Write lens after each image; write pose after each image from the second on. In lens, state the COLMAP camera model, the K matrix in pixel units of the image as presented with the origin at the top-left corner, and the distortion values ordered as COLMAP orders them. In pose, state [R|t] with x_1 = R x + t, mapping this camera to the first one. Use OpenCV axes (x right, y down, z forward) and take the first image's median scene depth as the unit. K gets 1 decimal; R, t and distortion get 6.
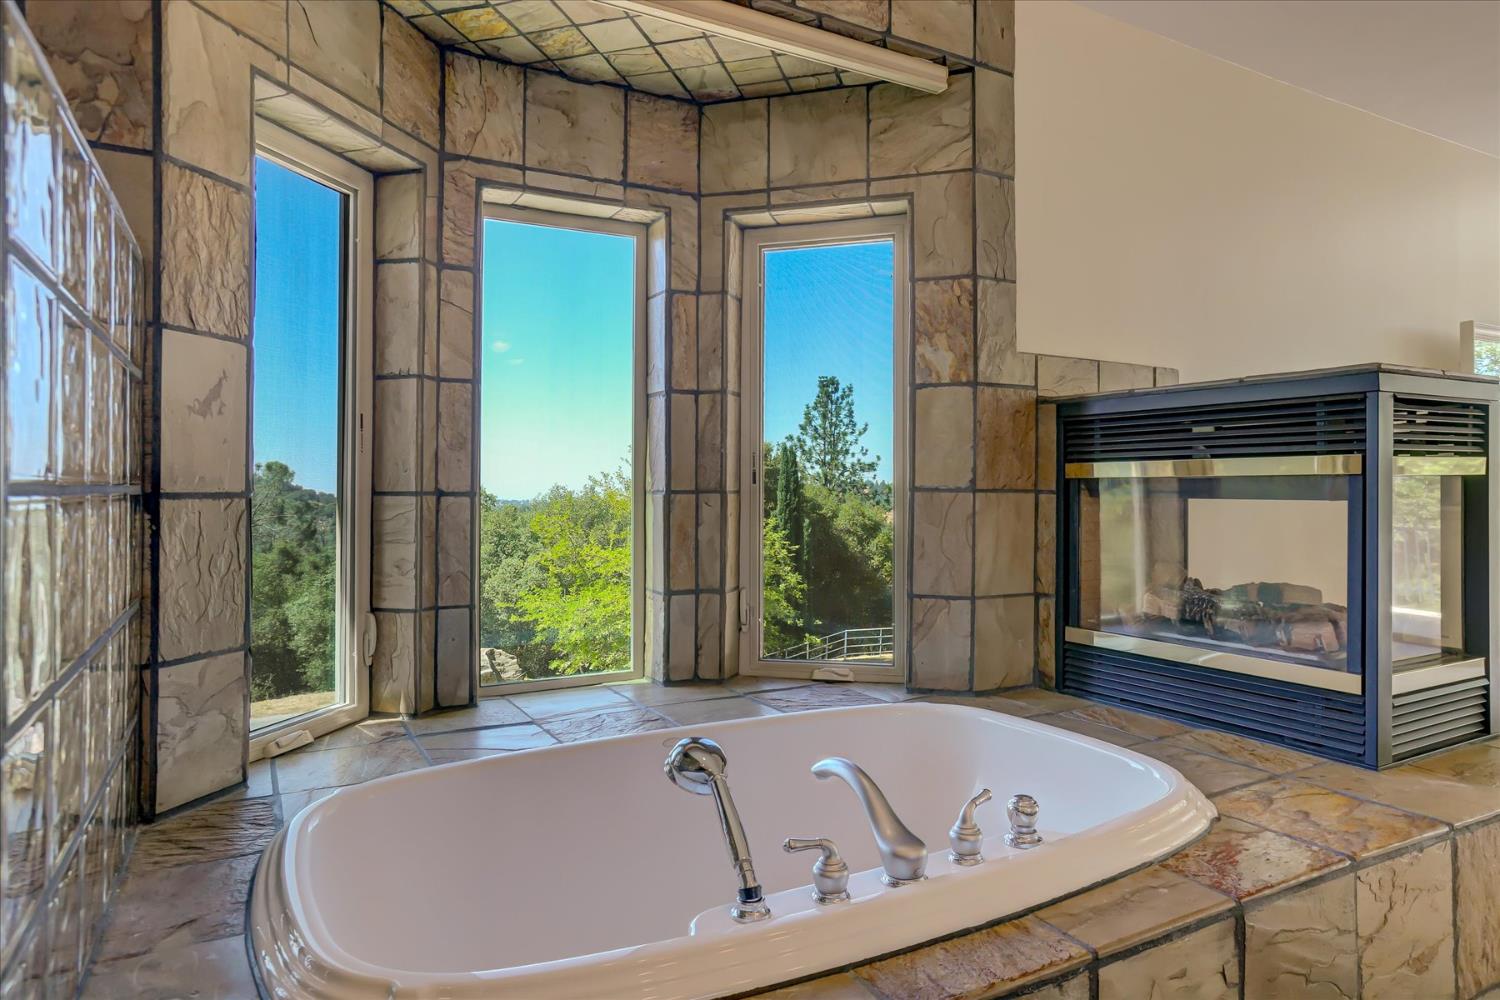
lens RADIAL K [[902.1, 0, 753.3], [0, 902.1, 502.6], [0, 0, 1]] dist [-0.027092, 0.012619]
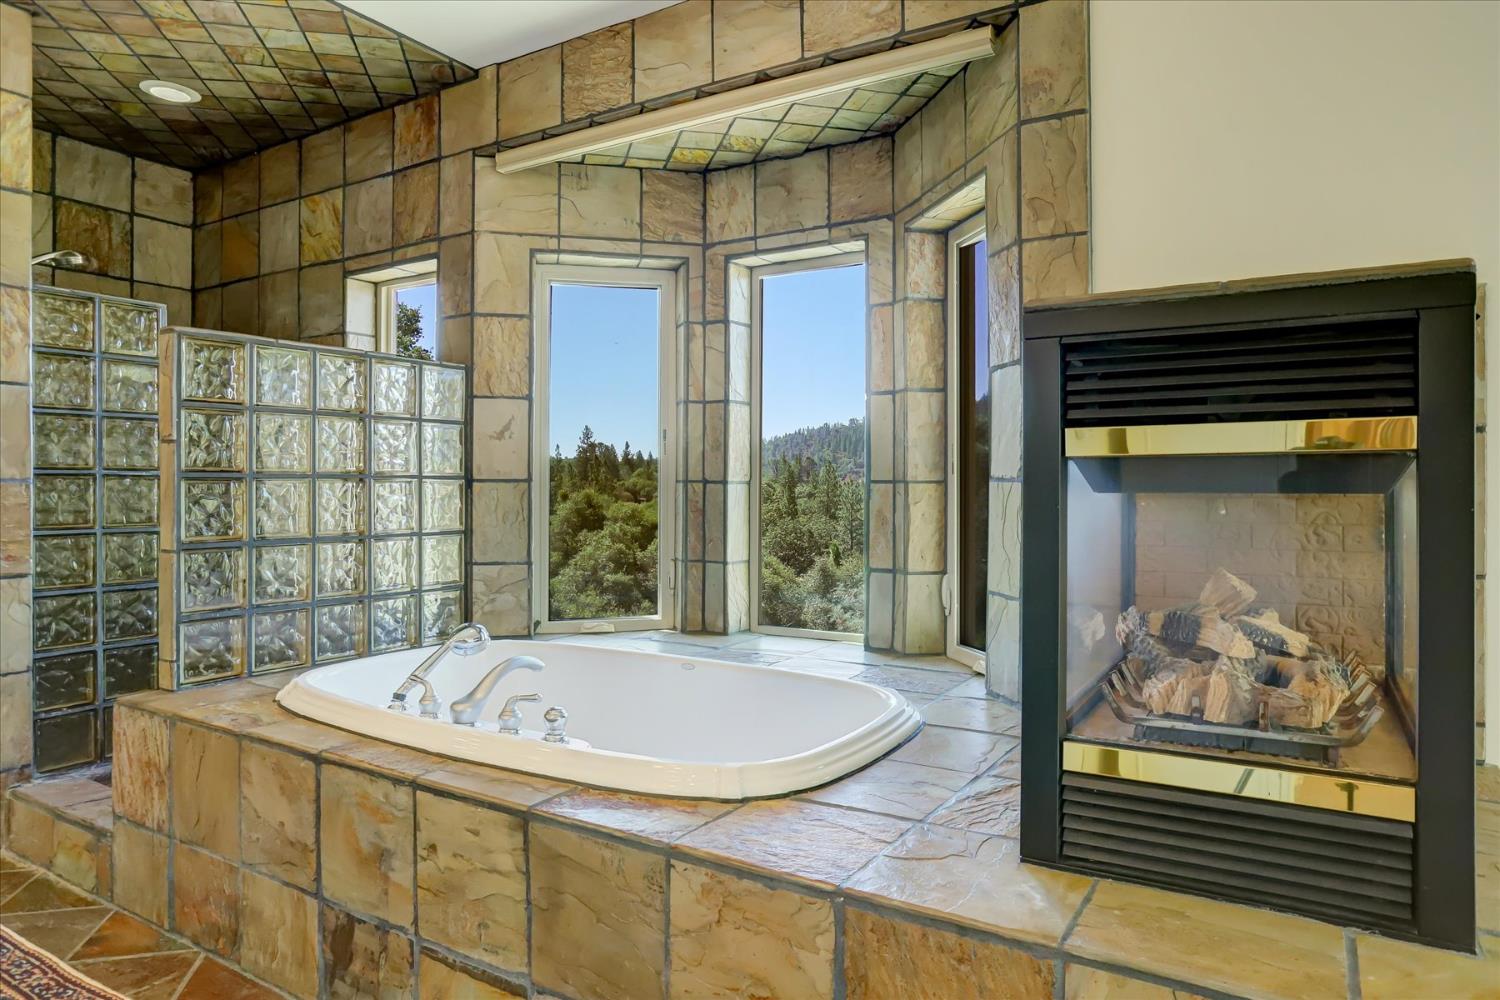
lens RADIAL K [[902.1, 0, 750.3], [0, 902.1, 487.0], [0, 0, 1]] dist [-0.027092, 0.012619]
pose [[0.502666, 0.008072, -0.864443, 0.939901], [-0.017136, 0.999853, -0.000628, -0.001521], [0.864311, 0.015129, 0.502730, 0.338548]]
